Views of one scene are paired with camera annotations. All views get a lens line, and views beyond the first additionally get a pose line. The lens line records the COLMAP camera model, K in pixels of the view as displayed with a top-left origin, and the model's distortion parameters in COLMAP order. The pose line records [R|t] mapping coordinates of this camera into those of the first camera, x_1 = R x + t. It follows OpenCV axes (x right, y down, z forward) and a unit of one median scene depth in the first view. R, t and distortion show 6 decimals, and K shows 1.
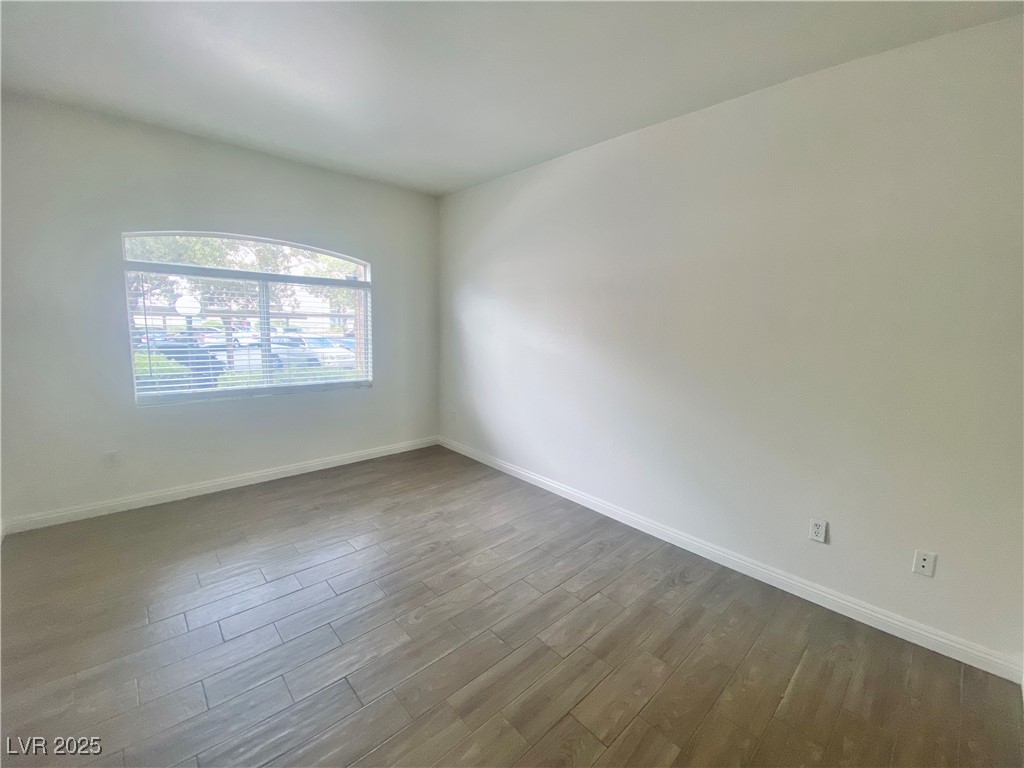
lens RADIAL K [[414.3, 0, 511.5], [0, 414.3, 380.3], [0, 0, 1]] dist [0.033901, -0.030936]
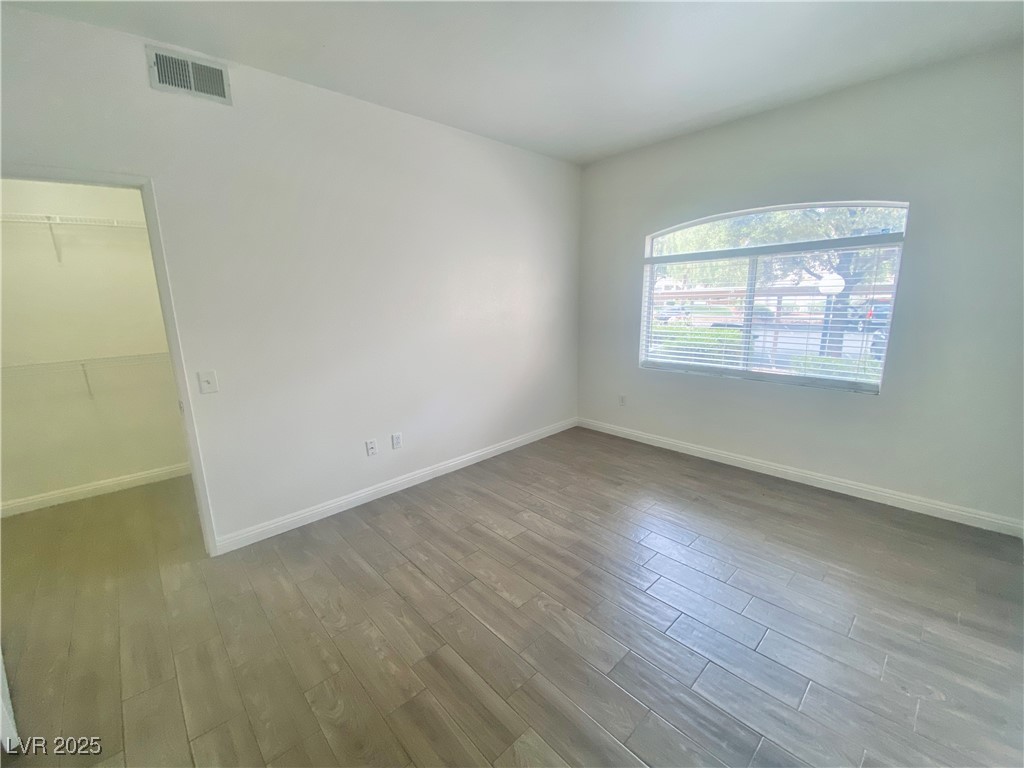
lens RADIAL K [[414.3, 0, 511.5], [0, 414.3, 380.3], [0, 0, 1]] dist [0.033901, -0.030936]
pose [[-0.004703, 0.160697, -0.986993, 0.362897], [-0.114276, 0.980451, 0.160176, -0.052680], [0.993438, 0.113543, 0.013753, 0.471928]]
